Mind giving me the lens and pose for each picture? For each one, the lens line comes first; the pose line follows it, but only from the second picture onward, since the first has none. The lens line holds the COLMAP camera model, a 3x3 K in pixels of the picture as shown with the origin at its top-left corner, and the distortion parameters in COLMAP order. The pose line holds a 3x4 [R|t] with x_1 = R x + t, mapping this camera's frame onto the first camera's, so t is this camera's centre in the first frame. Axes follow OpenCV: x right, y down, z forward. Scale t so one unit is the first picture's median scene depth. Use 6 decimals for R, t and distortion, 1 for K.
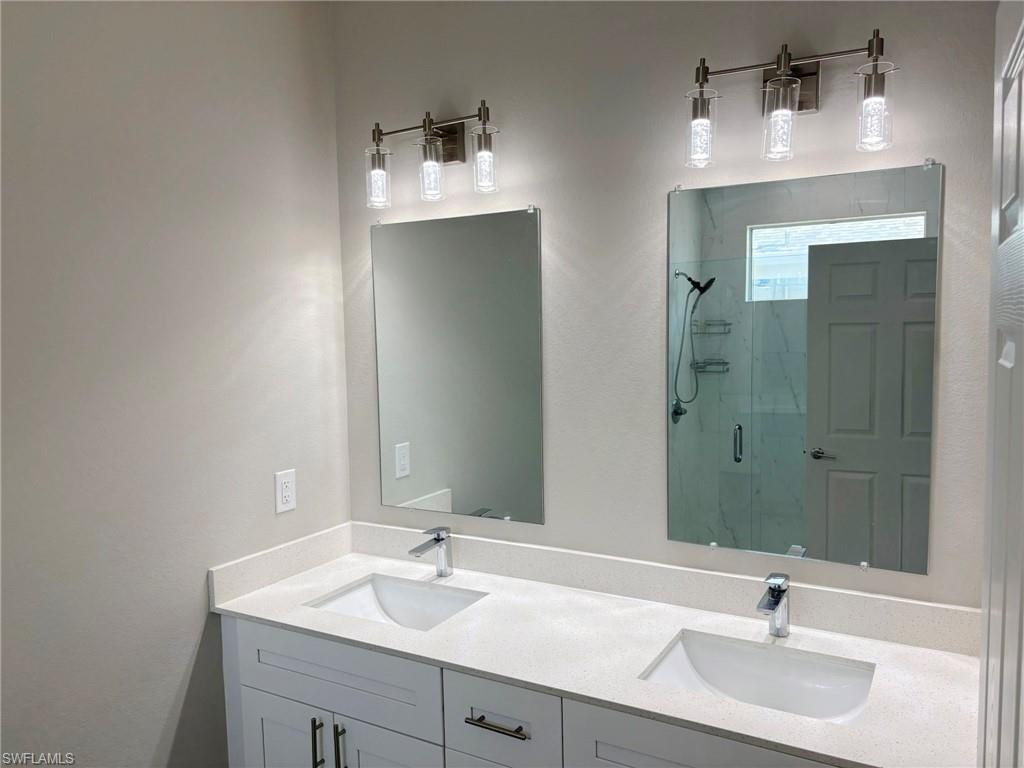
lens RADIAL K [[792.7, 0, 514.9], [0, 792.7, 391.7], [0, 0, 1]] dist [0.037620, -0.038330]
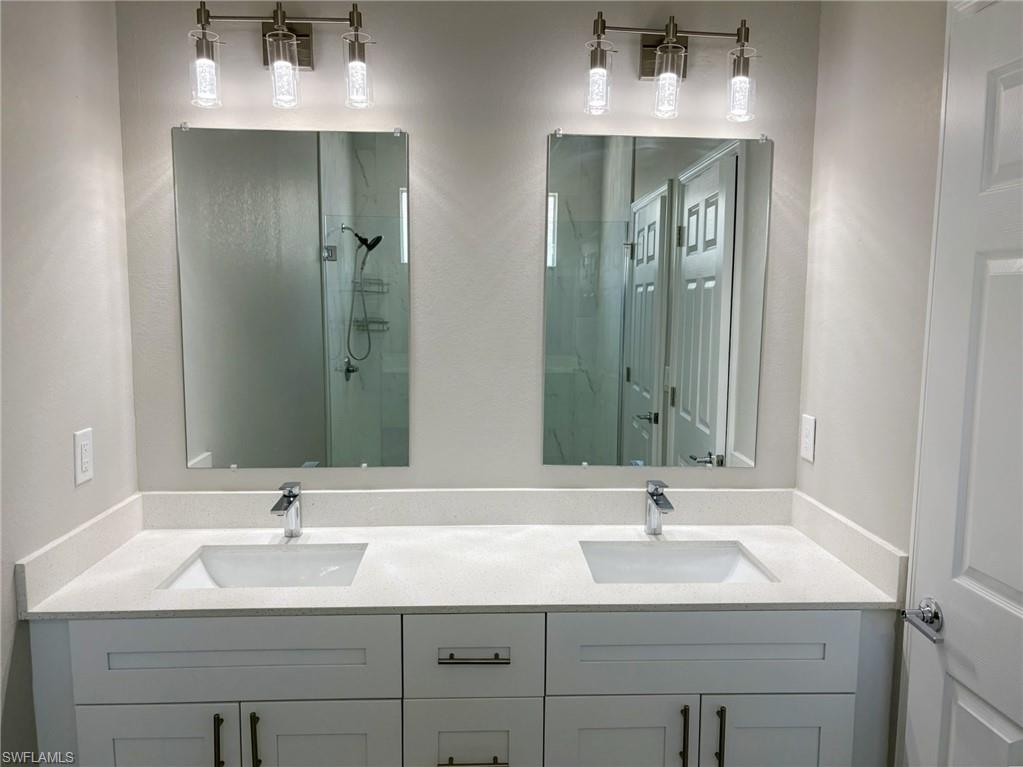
lens RADIAL K [[791.9, 0, 531.7], [0, 791.9, 387.4], [0, 0, 1]] dist [0.037620, -0.038330]
pose [[0.834309, -0.035348, 0.550163, -0.387195], [0.018555, 0.999177, 0.036060, 0.041847], [-0.550985, -0.019878, 0.834279, 0.121511]]
